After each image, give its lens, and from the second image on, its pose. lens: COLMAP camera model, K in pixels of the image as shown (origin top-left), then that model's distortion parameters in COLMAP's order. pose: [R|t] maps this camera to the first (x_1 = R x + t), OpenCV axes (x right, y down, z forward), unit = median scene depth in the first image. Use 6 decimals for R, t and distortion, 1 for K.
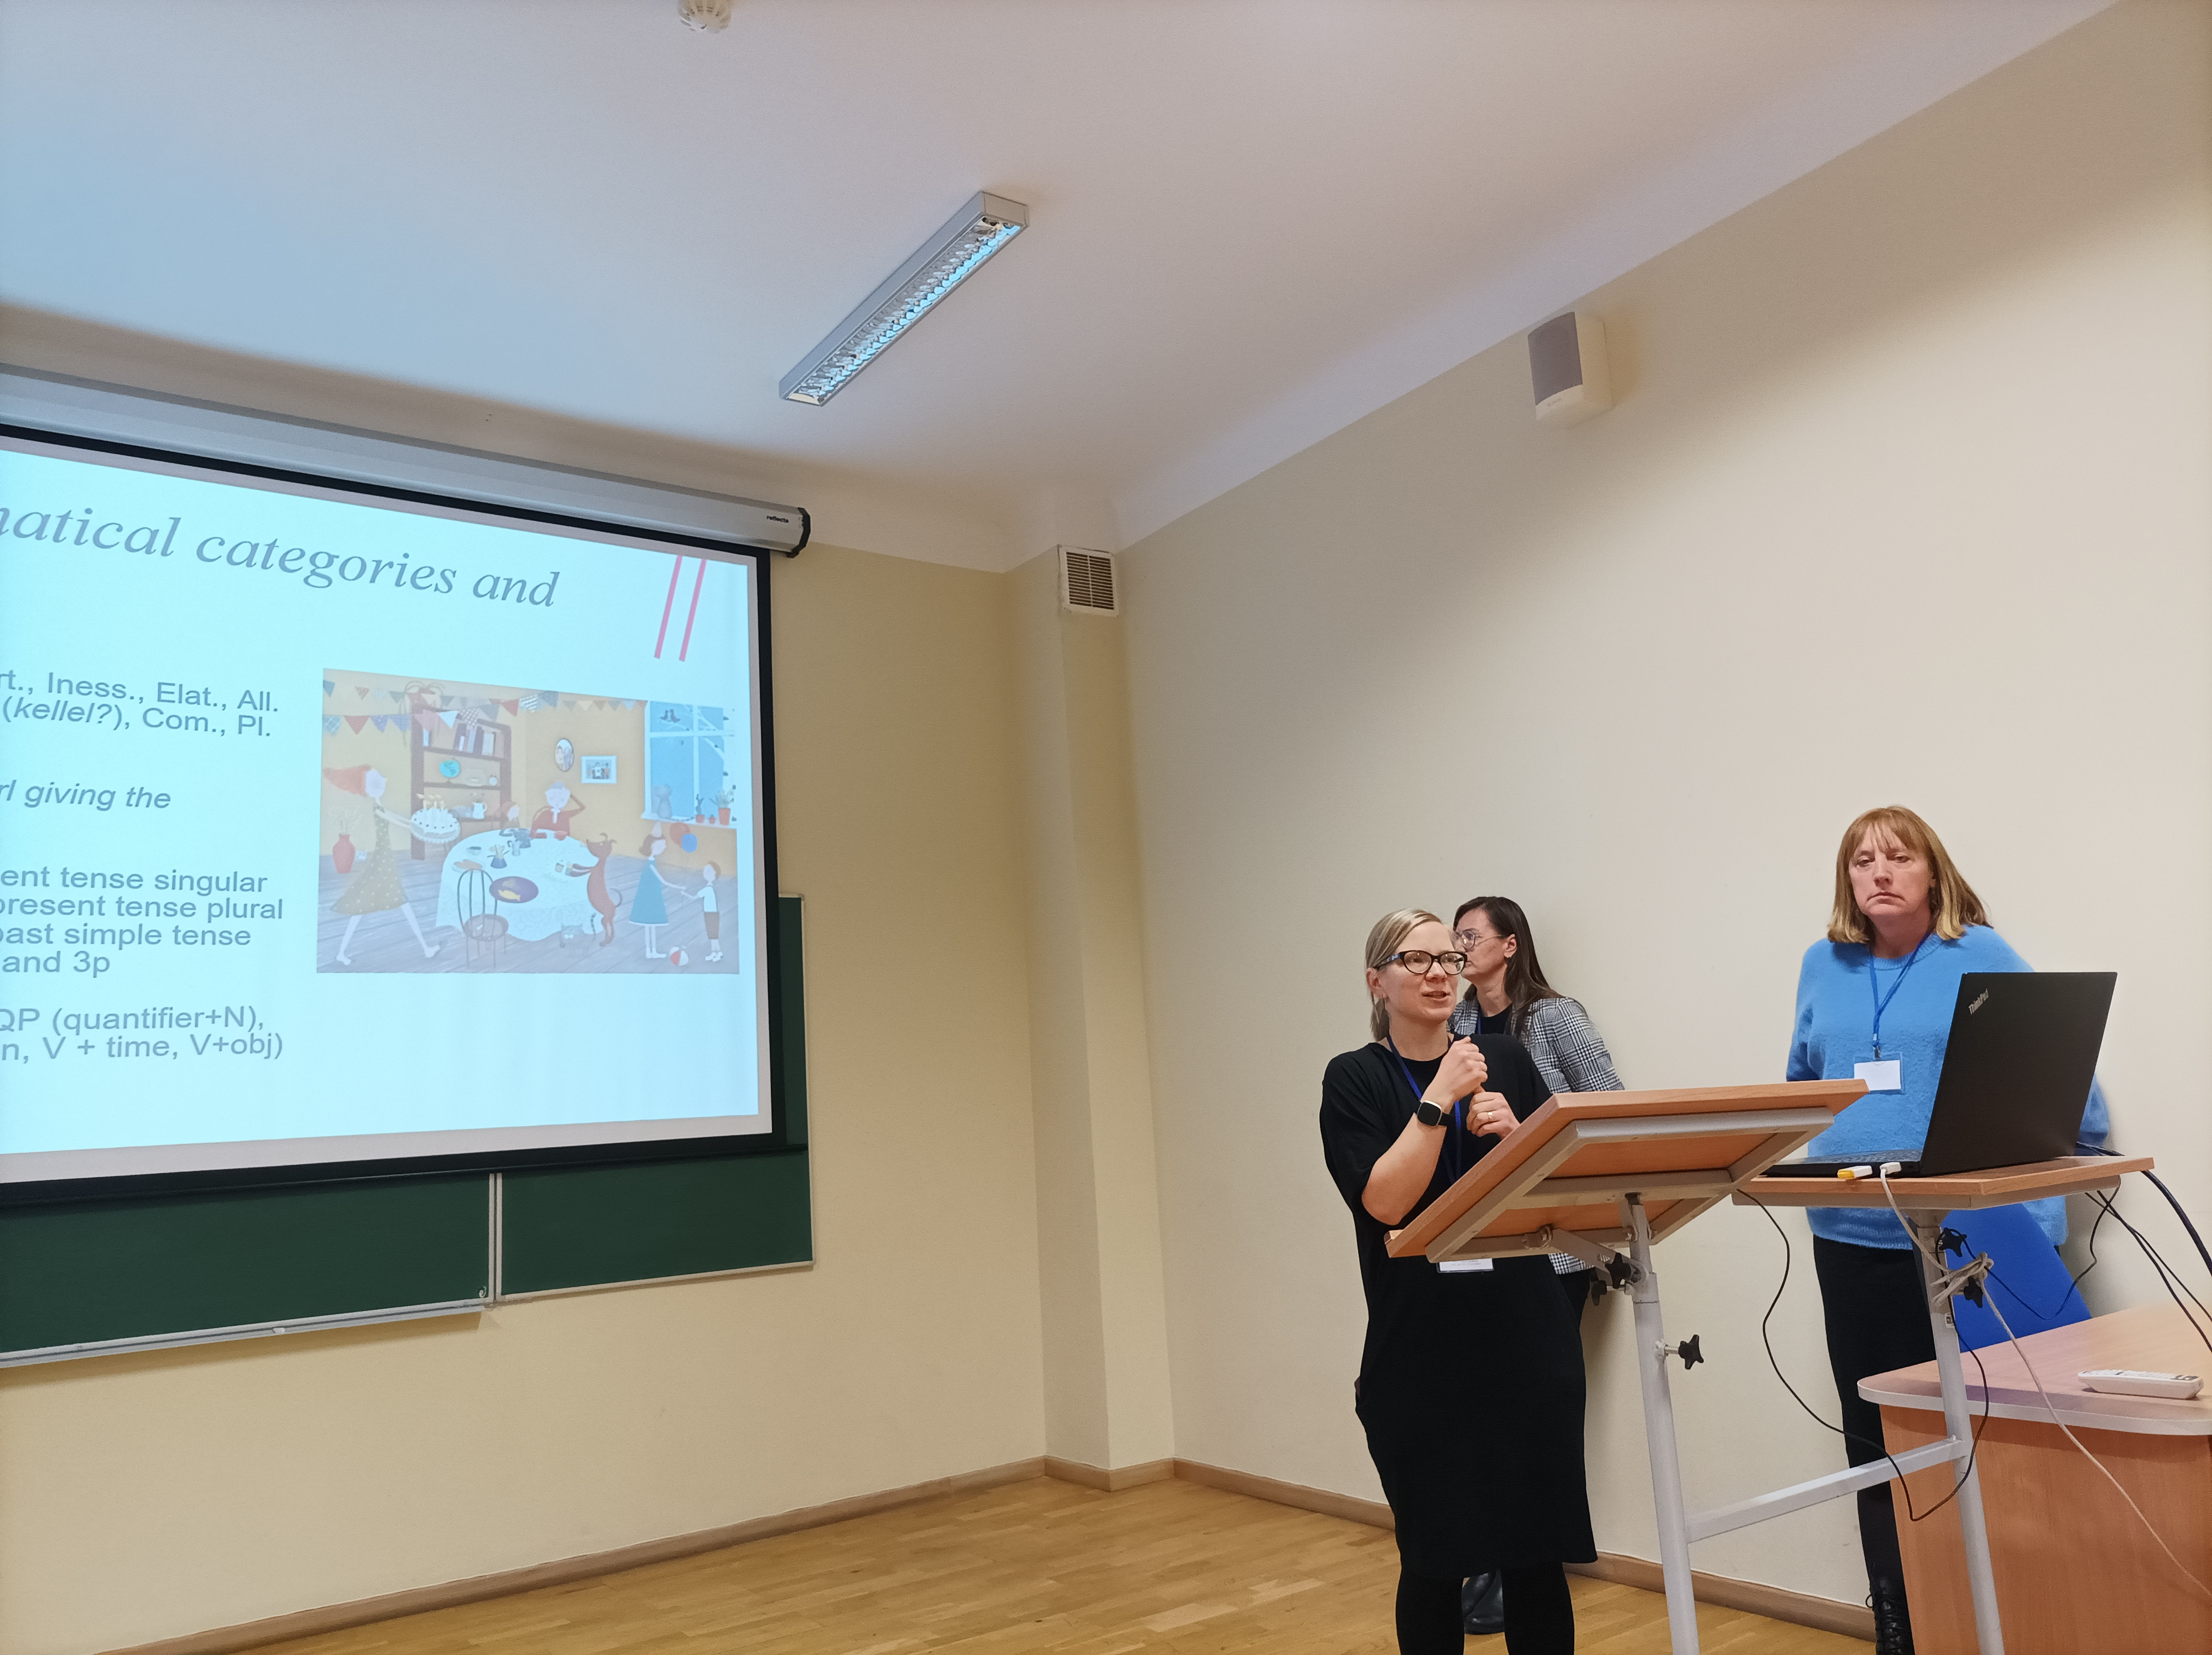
lens RADIAL K [[1630.4, 0, 1106.0], [0, 1630.4, 827.5], [0, 0, 1]] dist [0.025072, -0.017057]
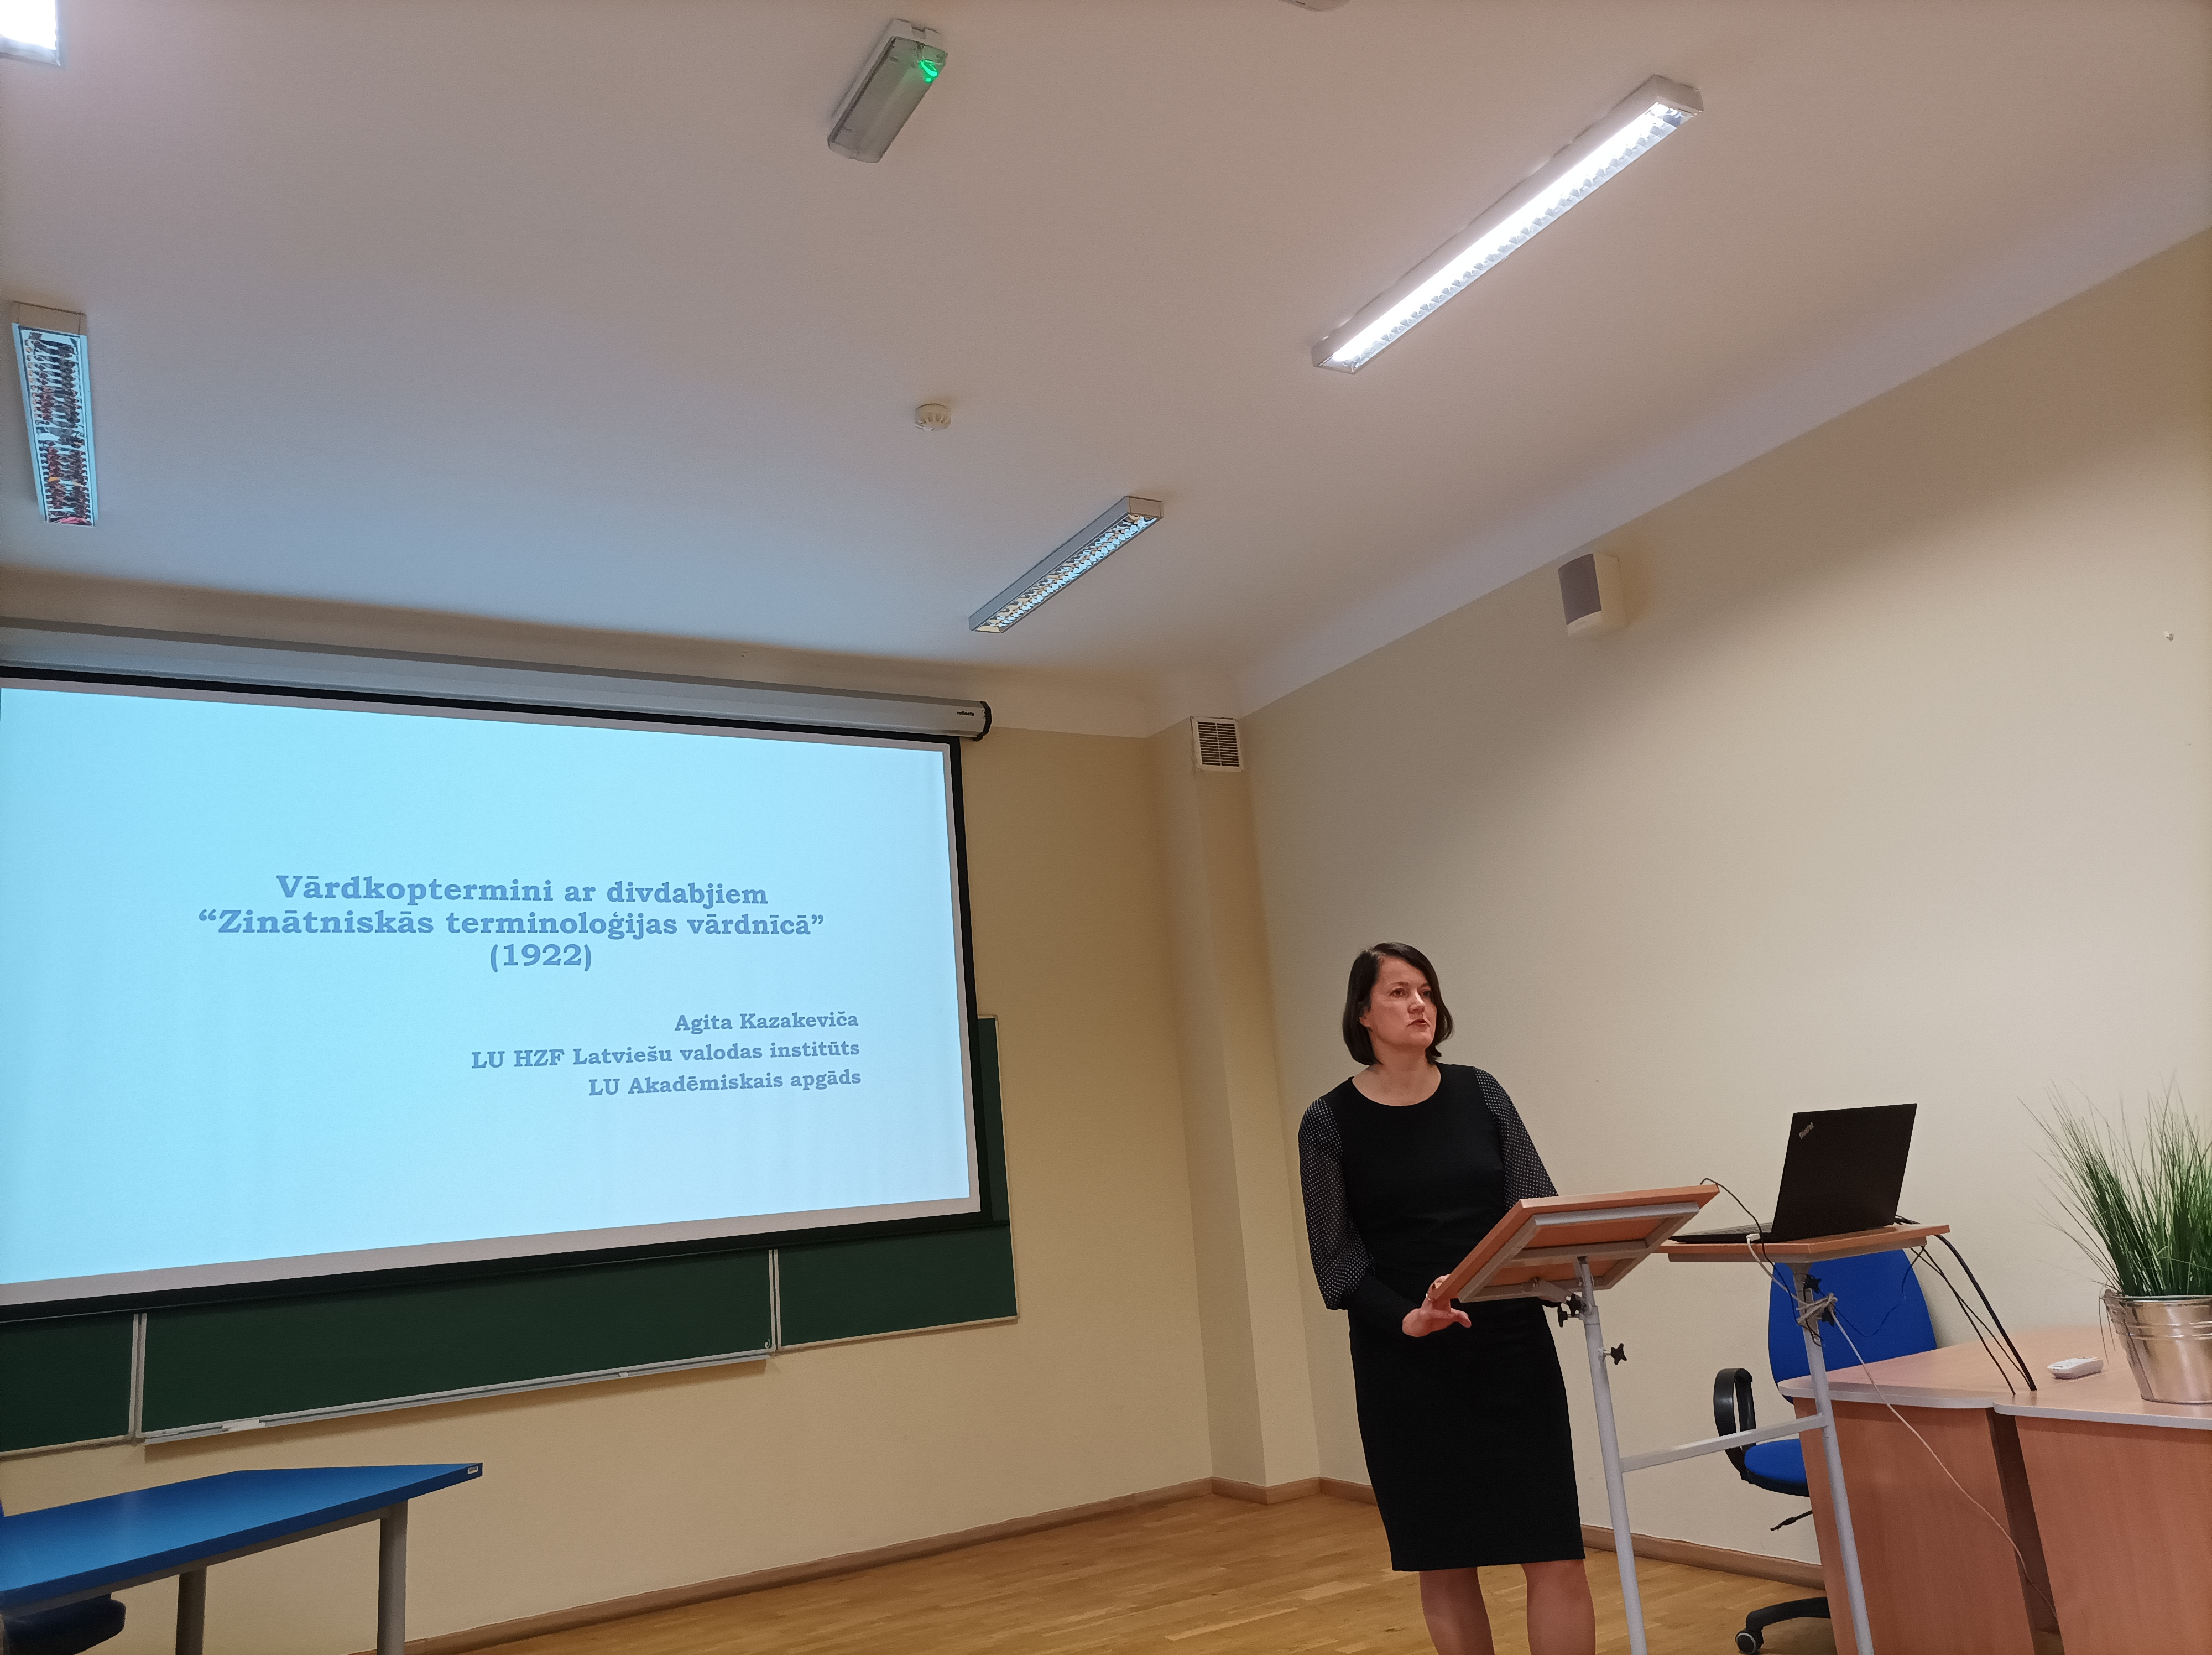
lens RADIAL K [[1617.1, 0, 1104.5], [0, 1617.1, 822.1], [0, 0, 1]] dist [0.026959, -0.006250]
pose [[0.995973, -0.040471, -0.080005, -0.000442], [0.037346, 0.998494, -0.040178, -0.060233], [0.081510, 0.037028, 0.995984, -0.248603]]
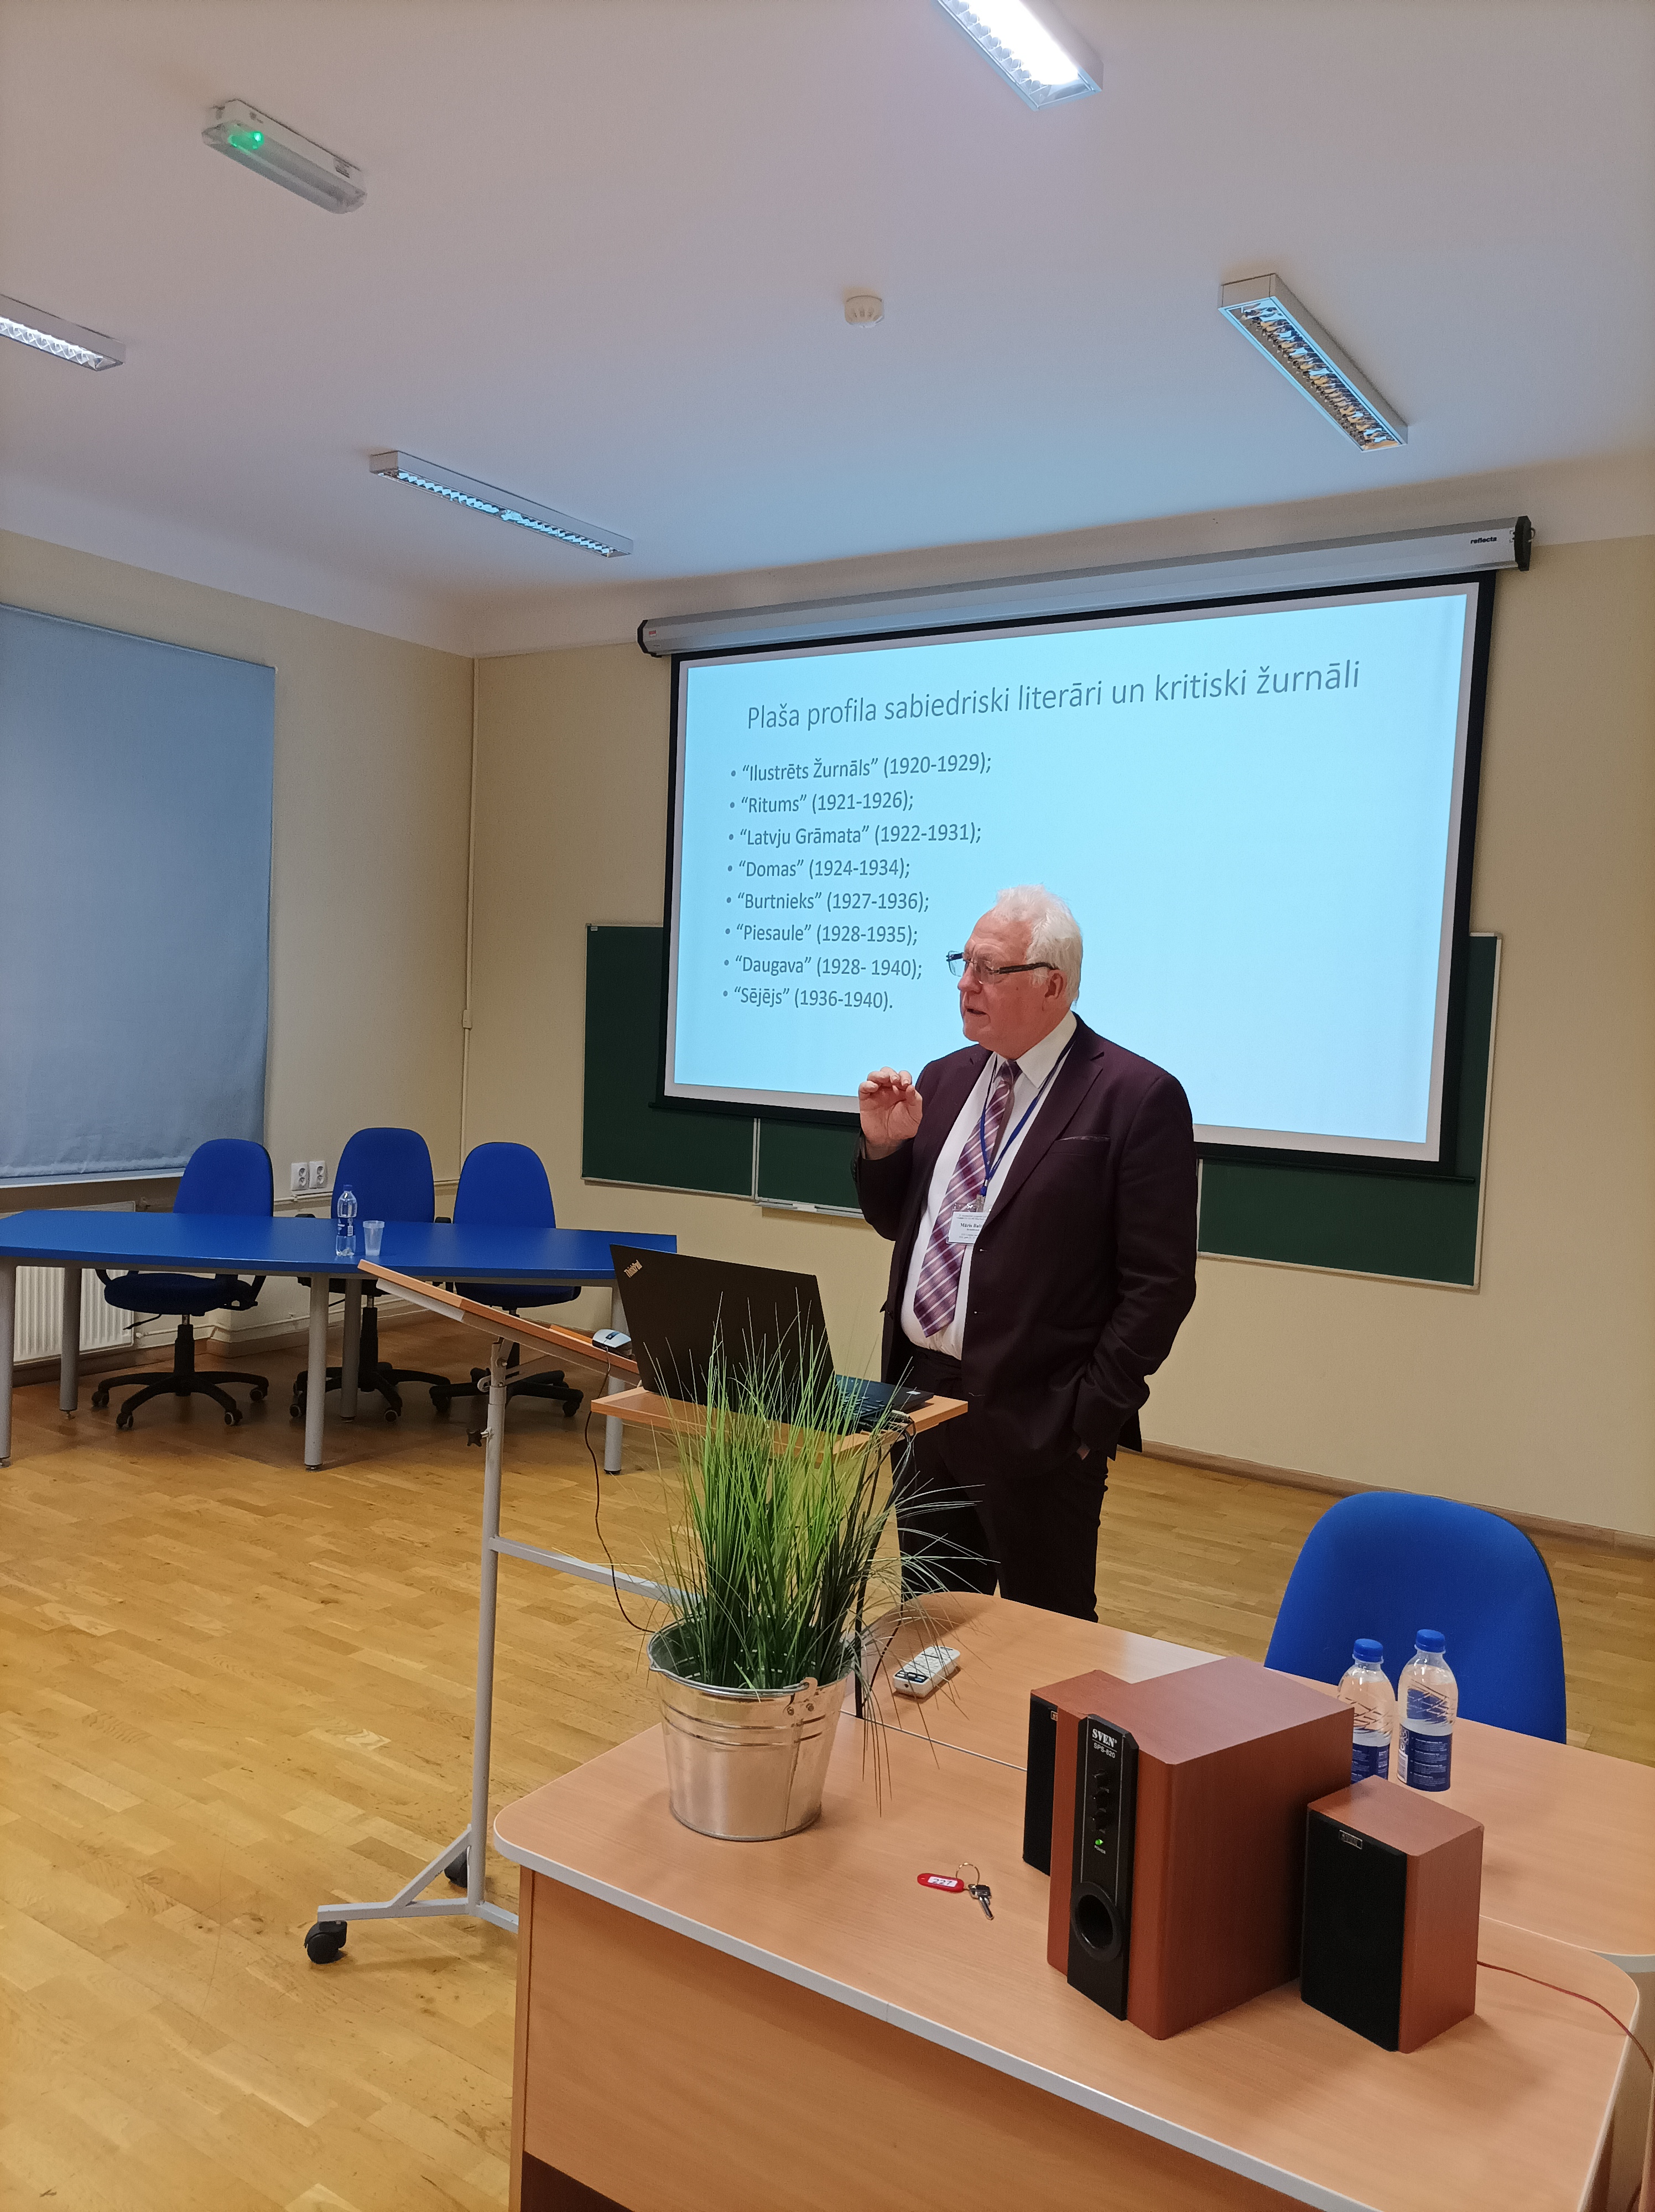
lens RADIAL K [[1630.4, 0, 818.5], [0, 1630.4, 1111.1], [0, 0, 1]] dist [0.025072, -0.017057]
pose [[0.368784, 0.140677, -0.918808, 0.671343], [0.097638, 0.977150, 0.188799, -0.092506], [0.924373, -0.159337, 0.346621, 0.285813]]
